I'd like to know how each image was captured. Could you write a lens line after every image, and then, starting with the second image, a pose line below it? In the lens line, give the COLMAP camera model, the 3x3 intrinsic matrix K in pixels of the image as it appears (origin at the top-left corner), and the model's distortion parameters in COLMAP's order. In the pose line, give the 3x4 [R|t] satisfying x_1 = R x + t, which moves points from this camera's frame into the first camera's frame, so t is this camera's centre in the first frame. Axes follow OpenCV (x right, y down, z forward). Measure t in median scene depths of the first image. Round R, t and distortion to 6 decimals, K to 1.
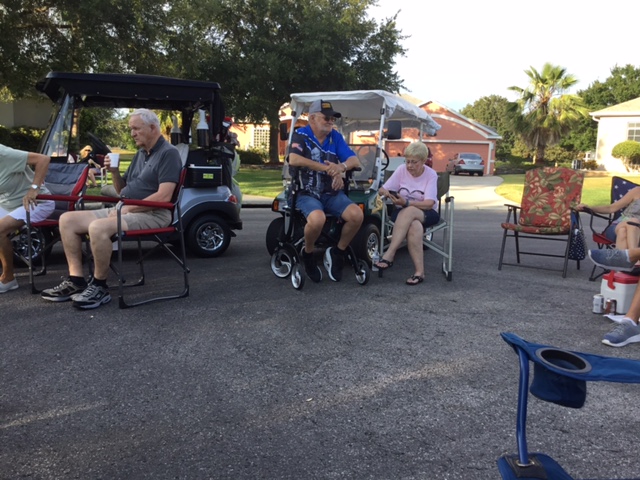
lens RADIAL K [[586.3, 0, 333.2], [0, 586.3, 239.1], [0, 0, 1]] dist [0.083579, -0.102814]
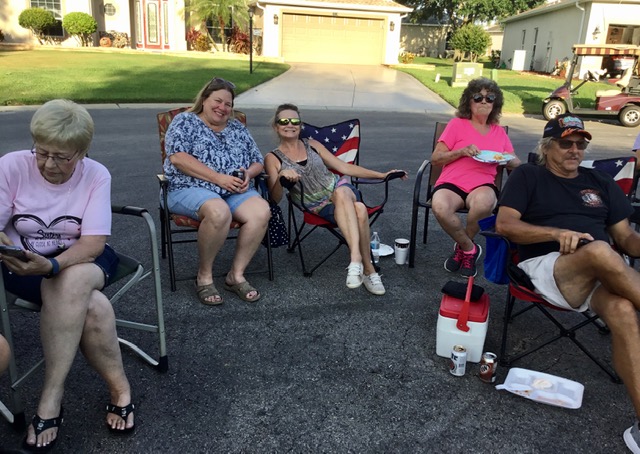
lens RADIAL K [[579.4, 0, 322.1], [0, 579.4, 237.3], [0, 0, 1]] dist [0.052595, -0.082594]
pose [[0.586732, -0.258667, 0.767357, -0.013545], [0.081258, 0.961634, 0.262025, -0.030519], [-0.805694, -0.091385, 0.585240, 0.115093]]
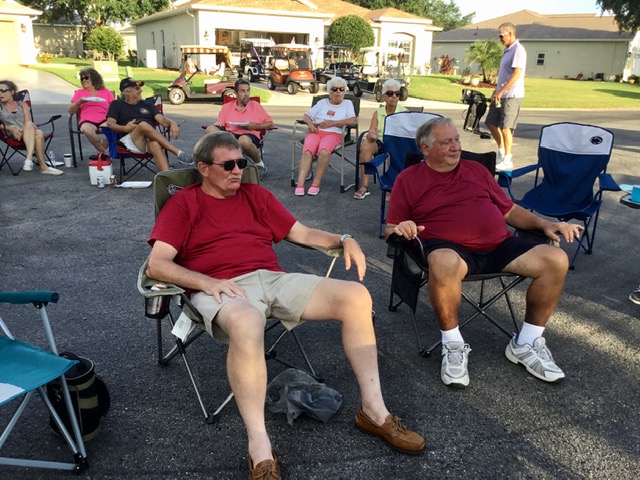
lens RADIAL K [[574.6, 0, 320.0], [0, 574.6, 240.0], [0, 0, 1]] dist [0.058202, -0.096438]
pose [[0.060922, -0.326995, 0.943060, -0.151921], [0.105095, 0.941665, 0.319722, -0.026166], [-0.992594, 0.079633, 0.091734, 0.045033]]
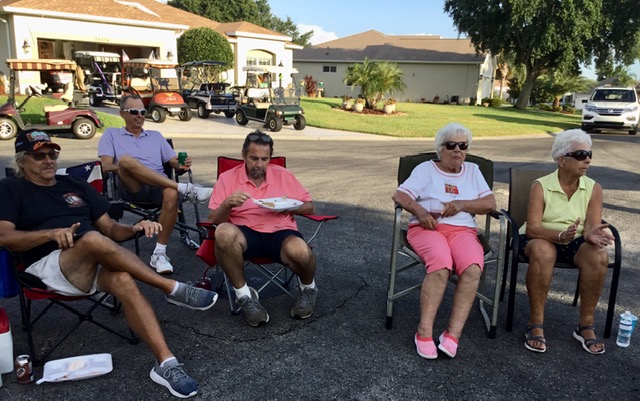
lens RADIAL K [[604.2, 0, 340.5], [0, 604.2, 255.1], [0, 0, 1]] dist [0.099847, -0.182373]
pose [[-0.242810, -0.300956, 0.922209, -0.035702], [0.080452, 0.941136, 0.328316, -0.032232], [-0.966732, 0.153912, -0.204304, 0.112436]]
